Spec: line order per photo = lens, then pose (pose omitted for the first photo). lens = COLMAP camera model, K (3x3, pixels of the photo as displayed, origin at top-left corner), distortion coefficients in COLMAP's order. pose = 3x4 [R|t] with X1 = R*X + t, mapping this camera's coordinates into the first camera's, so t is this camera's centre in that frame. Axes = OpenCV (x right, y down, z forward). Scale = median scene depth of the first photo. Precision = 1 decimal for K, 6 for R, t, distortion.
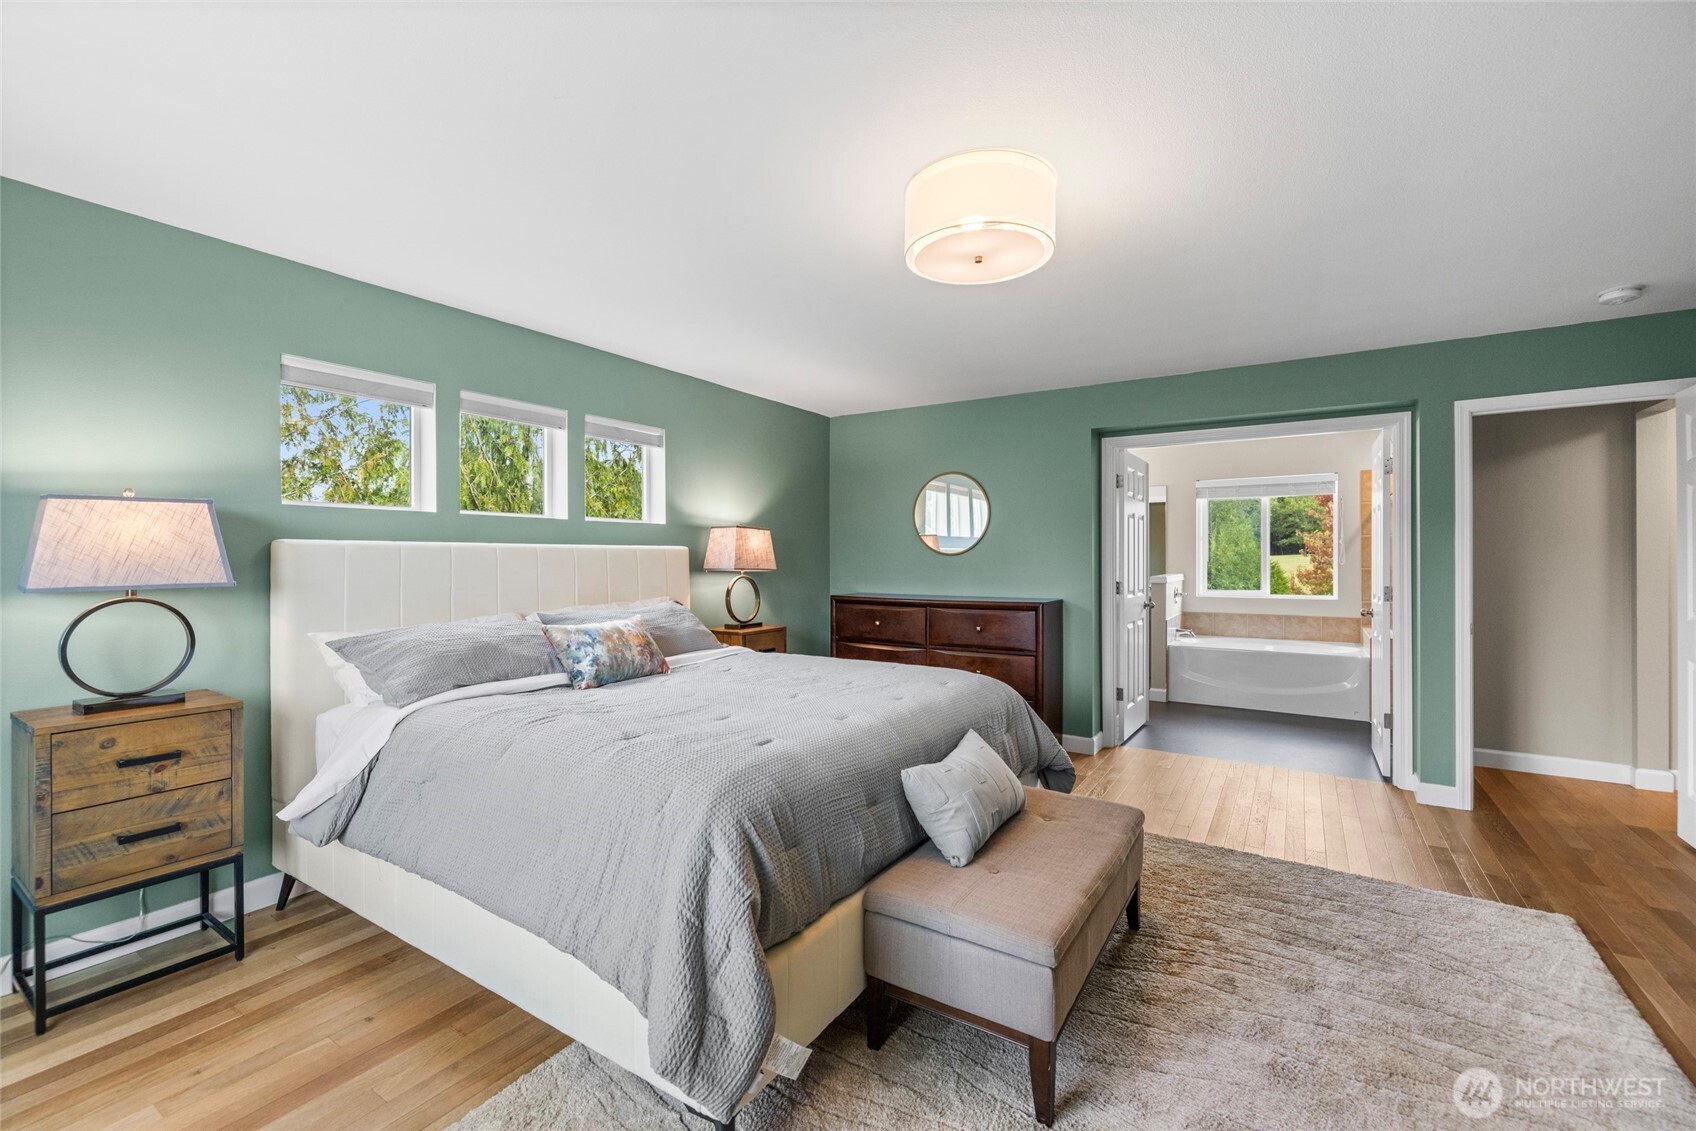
lens RADIAL K [[712.1, 0, 843.2], [0, 712.1, 566.6], [0, 0, 1]] dist [-0.004196, -0.000123]
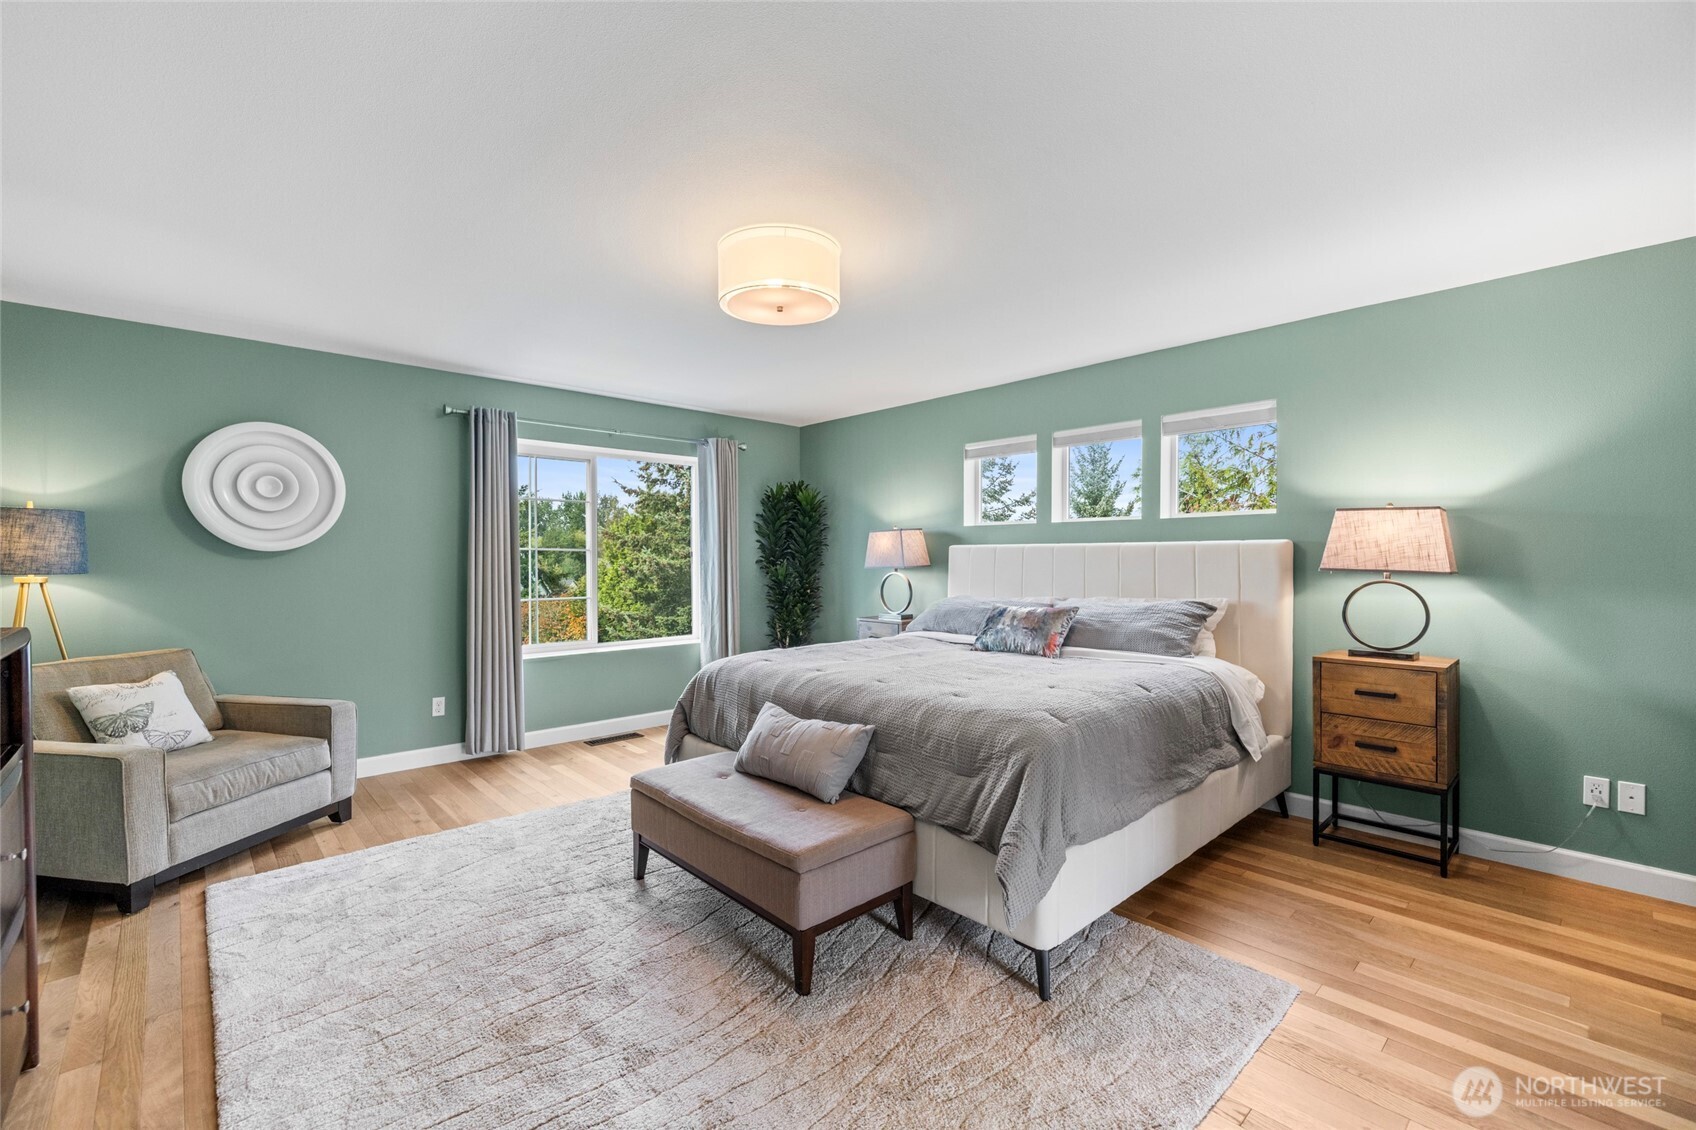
lens RADIAL K [[712.1, 0, 845.2], [0, 712.1, 559.3], [0, 0, 1]] dist [-0.004196, -0.000123]
pose [[-0.259874, 0.024455, -0.965333, 0.896190], [0.011444, 0.999687, 0.022245, -0.036410], [0.965575, -0.005266, -0.260073, 0.934056]]
